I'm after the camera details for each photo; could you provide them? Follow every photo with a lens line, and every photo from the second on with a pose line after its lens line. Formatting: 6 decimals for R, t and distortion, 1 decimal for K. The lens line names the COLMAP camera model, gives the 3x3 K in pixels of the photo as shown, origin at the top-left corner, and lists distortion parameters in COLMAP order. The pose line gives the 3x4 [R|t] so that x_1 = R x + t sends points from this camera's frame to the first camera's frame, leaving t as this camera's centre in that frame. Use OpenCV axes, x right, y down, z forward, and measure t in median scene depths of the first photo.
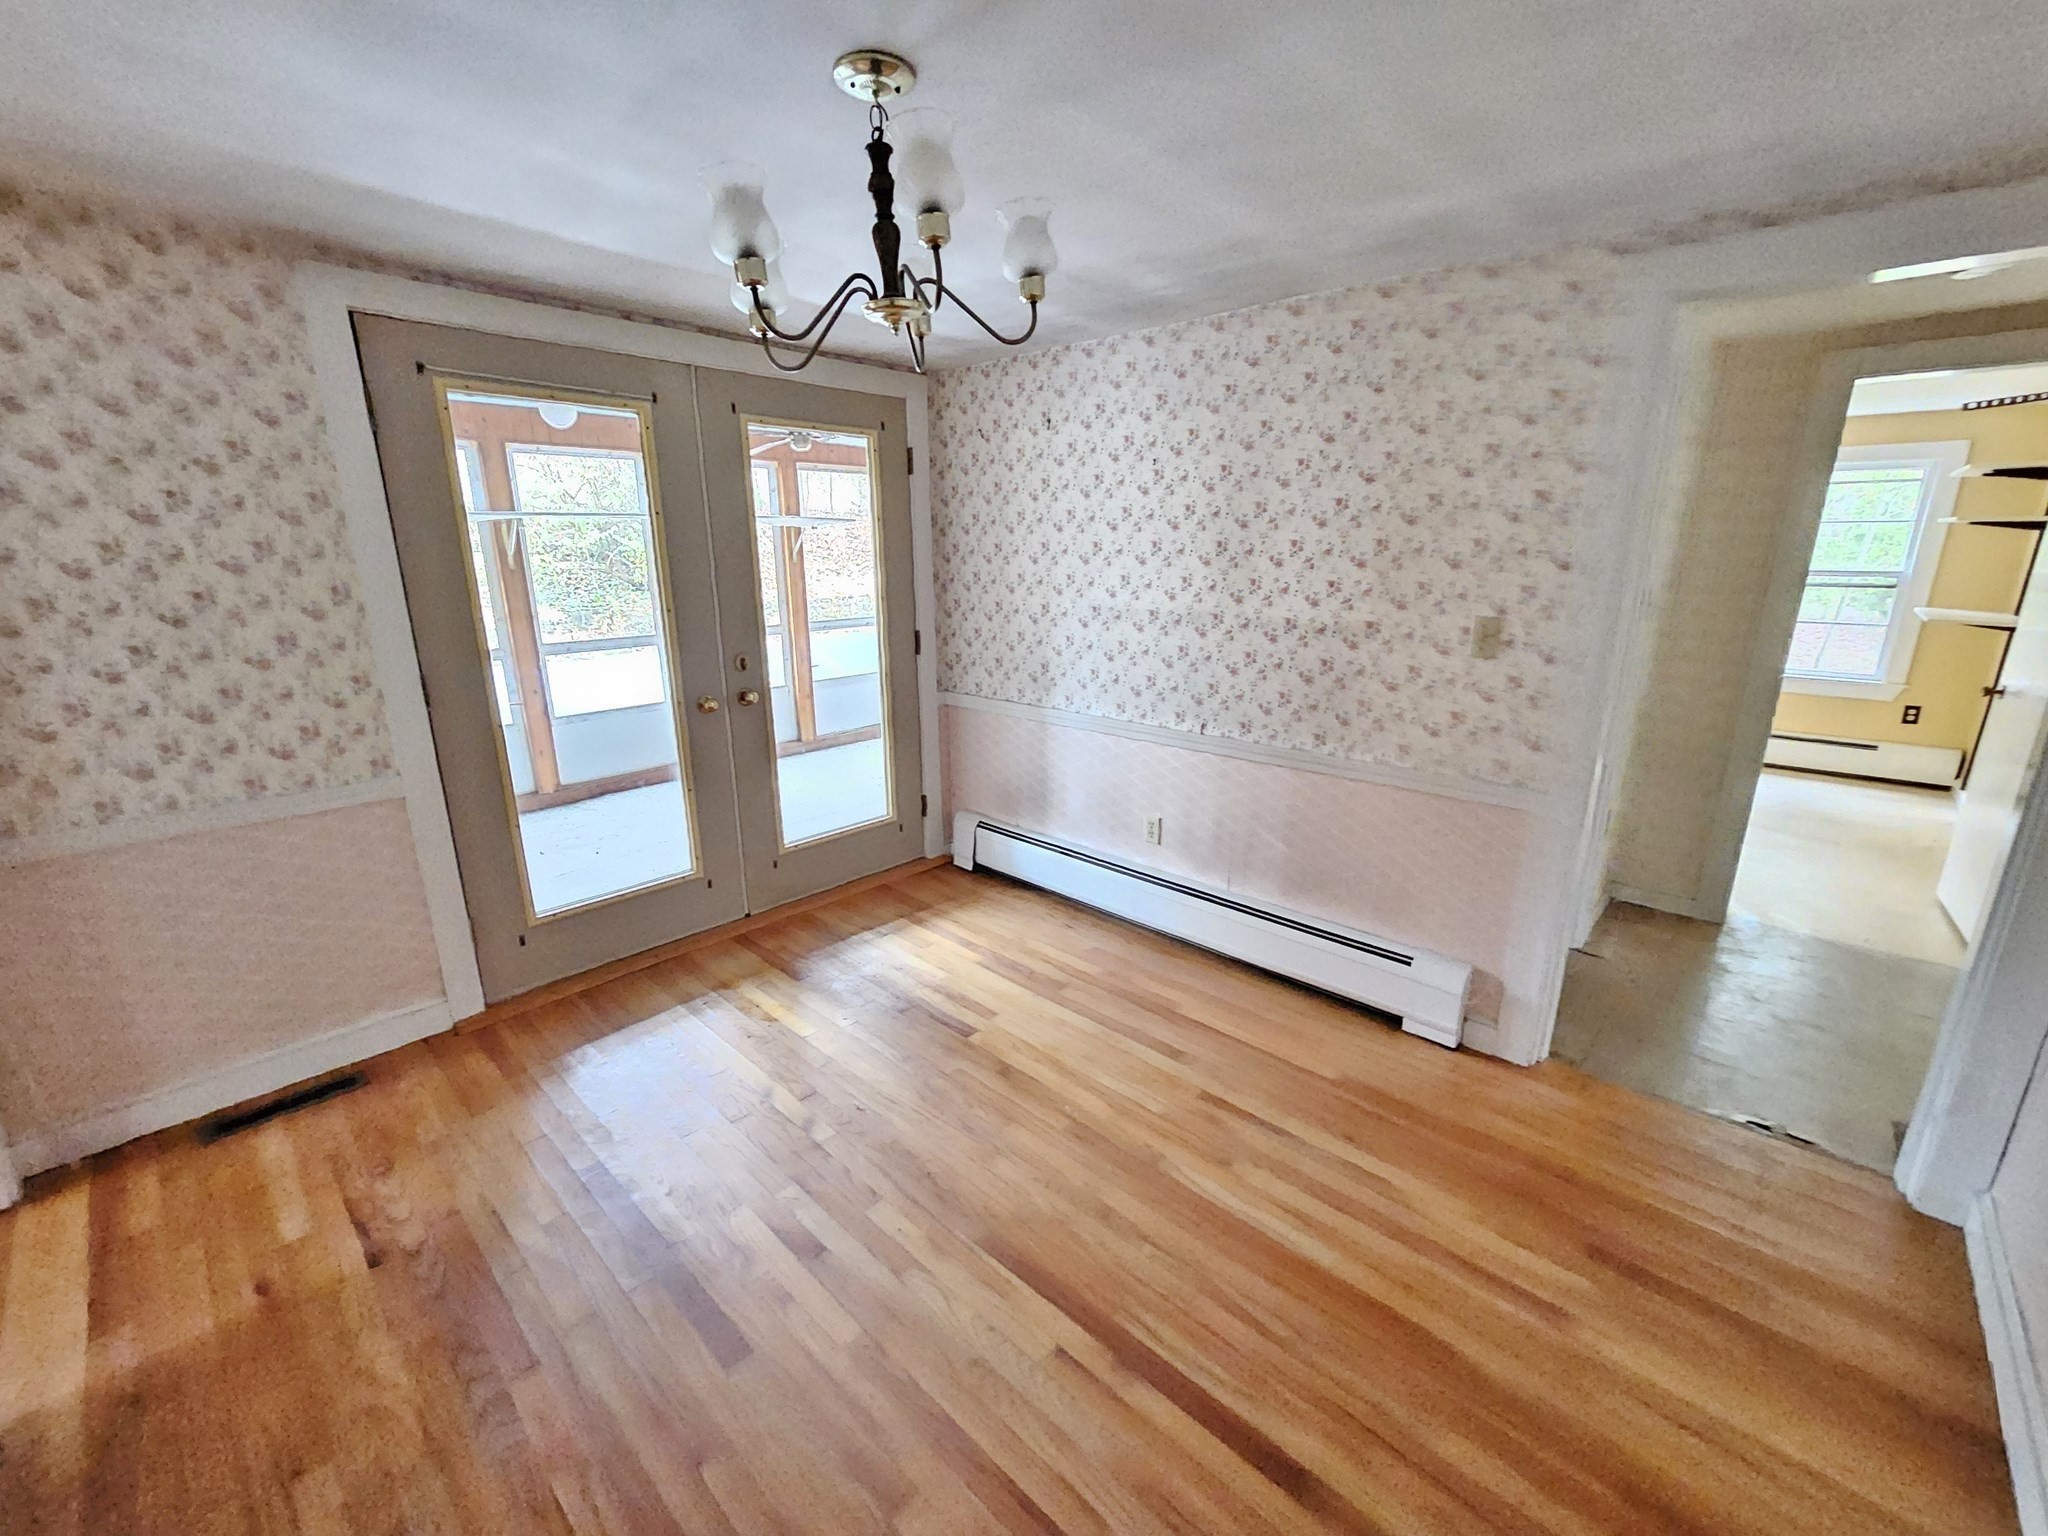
lens RADIAL K [[834.2, 0, 1023.4], [0, 834.2, 770.1], [0, 0, 1]] dist [-0.003021, 0.002038]
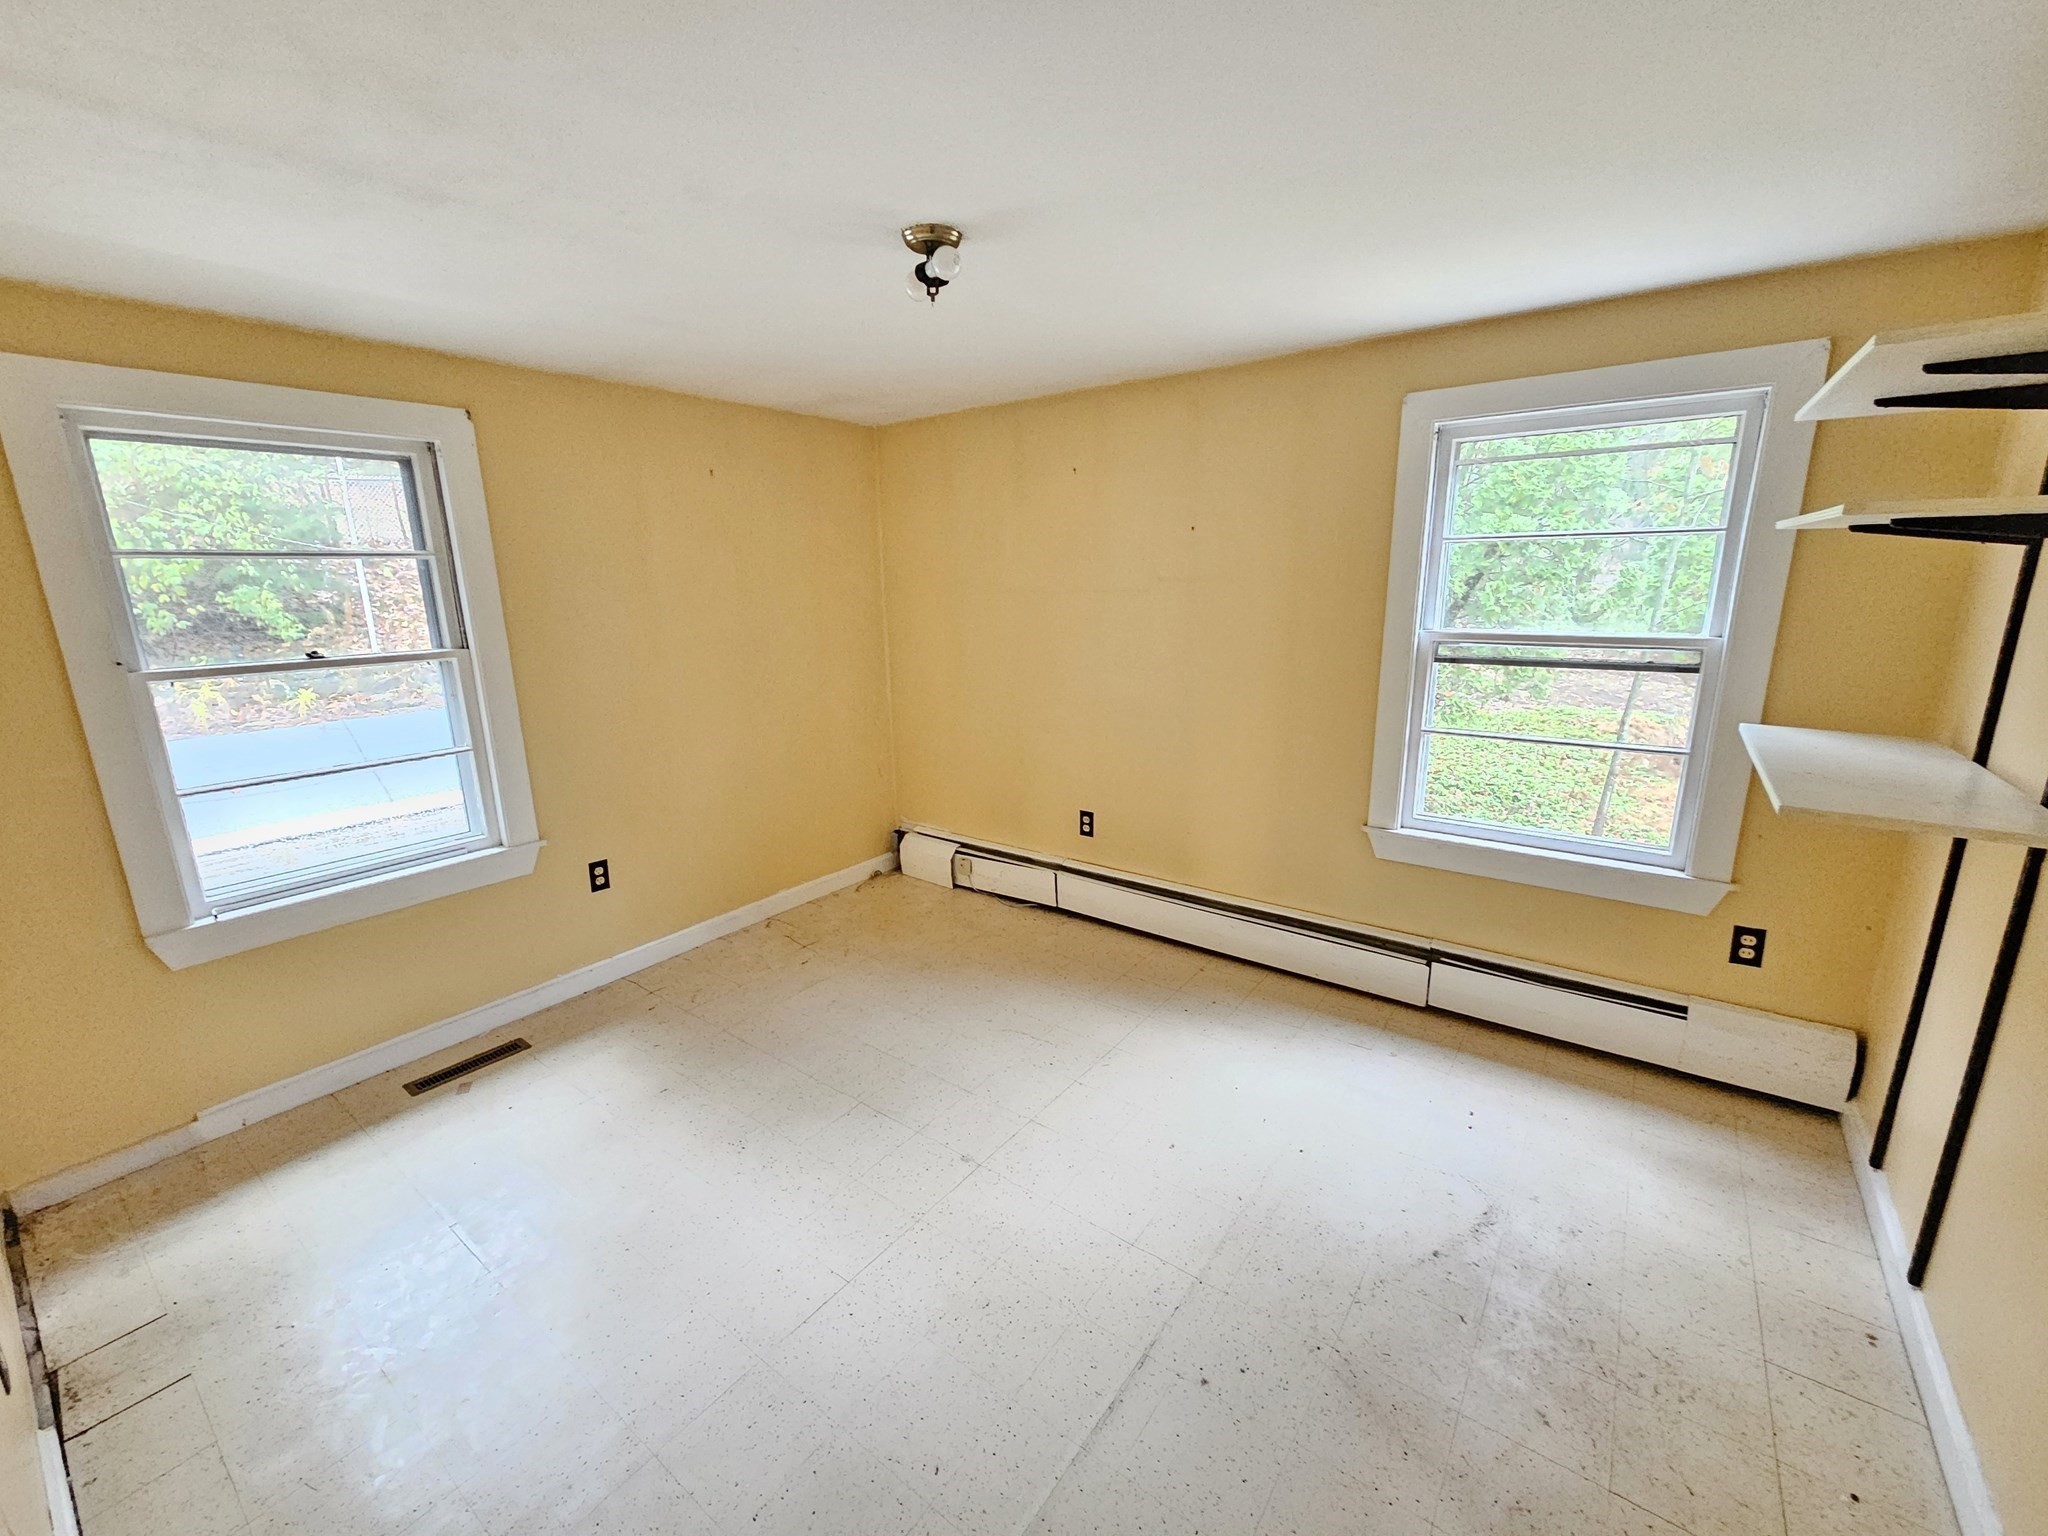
lens RADIAL K [[834.2, 0, 1025.9], [0, 834.2, 763.4], [0, 0, 1]] dist [-0.003021, 0.002038]
pose [[0.993083, -0.035278, 0.111991, 0.624504], [0.038908, 0.998780, -0.030398, -0.168760], [-0.110782, 0.034545, 0.993244, 0.586253]]
